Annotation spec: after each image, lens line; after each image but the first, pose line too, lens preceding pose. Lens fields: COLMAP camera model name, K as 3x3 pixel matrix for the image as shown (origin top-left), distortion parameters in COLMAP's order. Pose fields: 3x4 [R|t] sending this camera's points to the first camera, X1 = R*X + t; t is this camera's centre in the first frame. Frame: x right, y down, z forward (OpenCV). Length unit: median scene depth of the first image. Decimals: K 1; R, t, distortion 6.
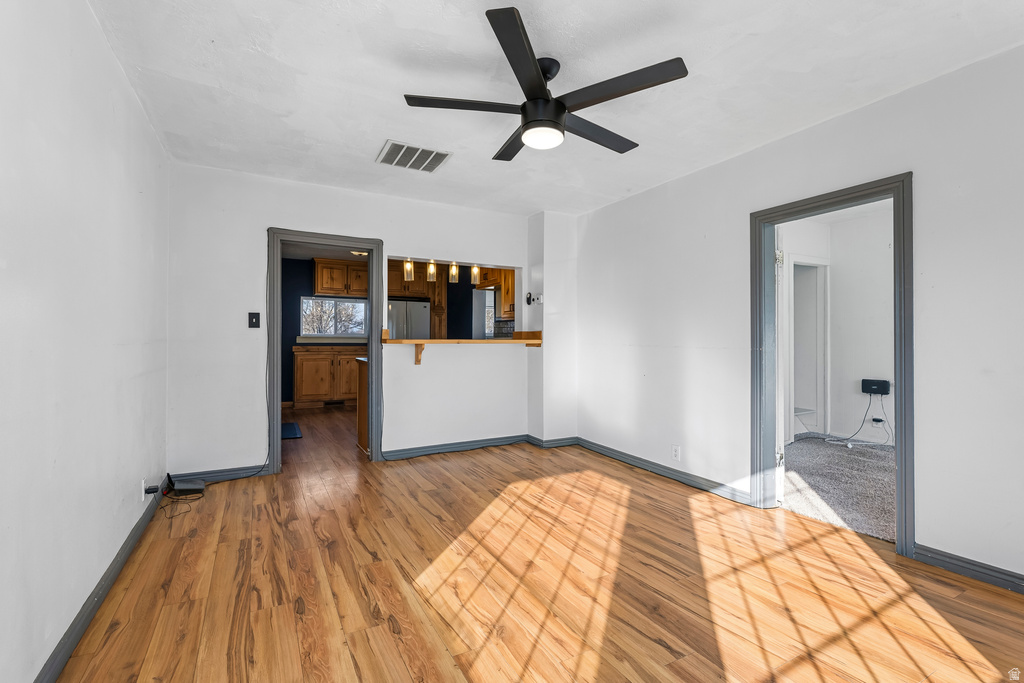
lens RADIAL K [[460.1, 0, 512.0], [0, 460.1, 341.5], [0, 0, 1]] dist [-0.002513, -0.000537]
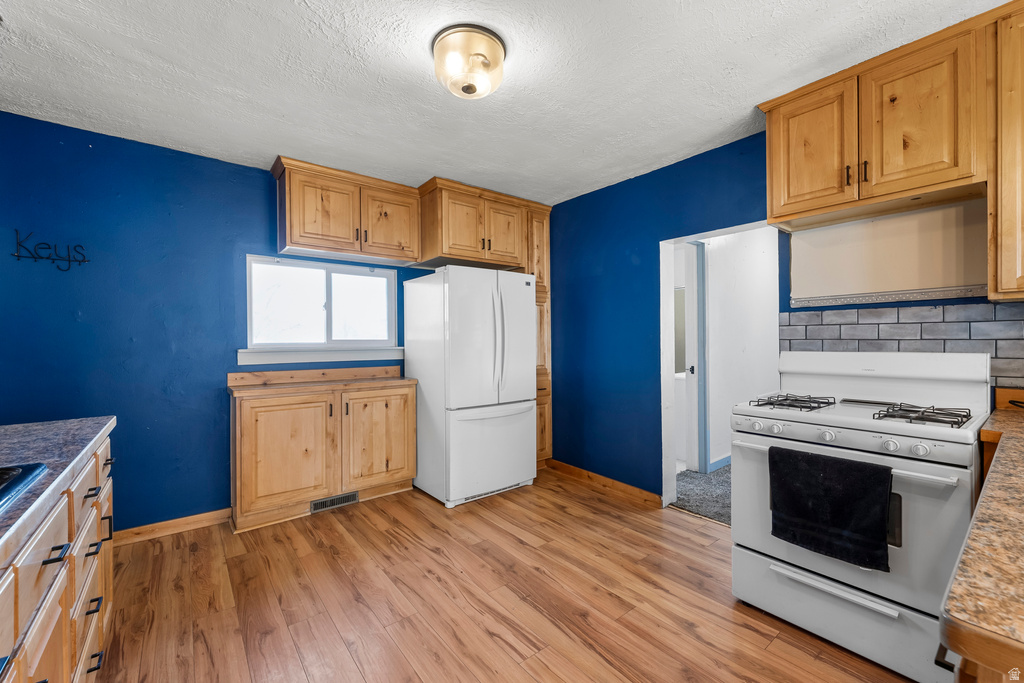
lens RADIAL K [[418.9, 0, 512.0], [0, 418.9, 341.5], [0, 0, 1]] dist [-0.000041, -0.000006]
pose [[0.986556, -0.012014, 0.162979, -0.803654], [0.011733, 0.999928, 0.002688, -0.045281], [-0.162999, -0.000740, 0.986626, 1.649266]]
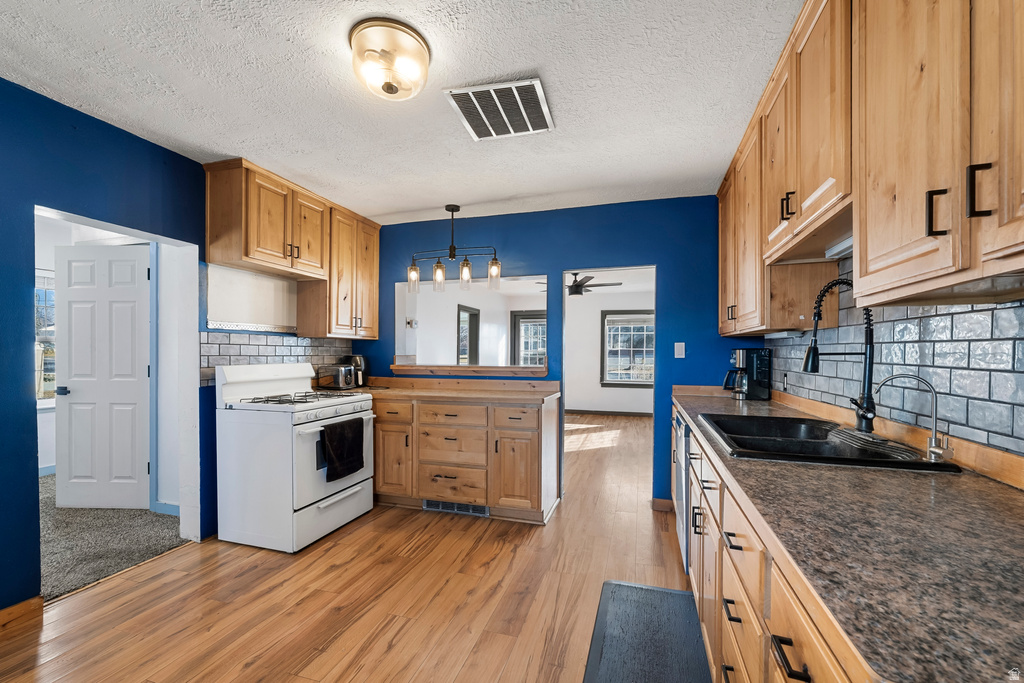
lens RADIAL K [[426.5, 0, 512.9], [0, 426.5, 359.1], [0, 0, 1]] dist [-0.000155, 0.000014]
pose [[-0.697443, -0.014704, 0.716489, -1.351749], [-0.003985, 0.999854, 0.016640, -0.052373], [-0.716629, 0.008750, -0.697400, 2.640528]]
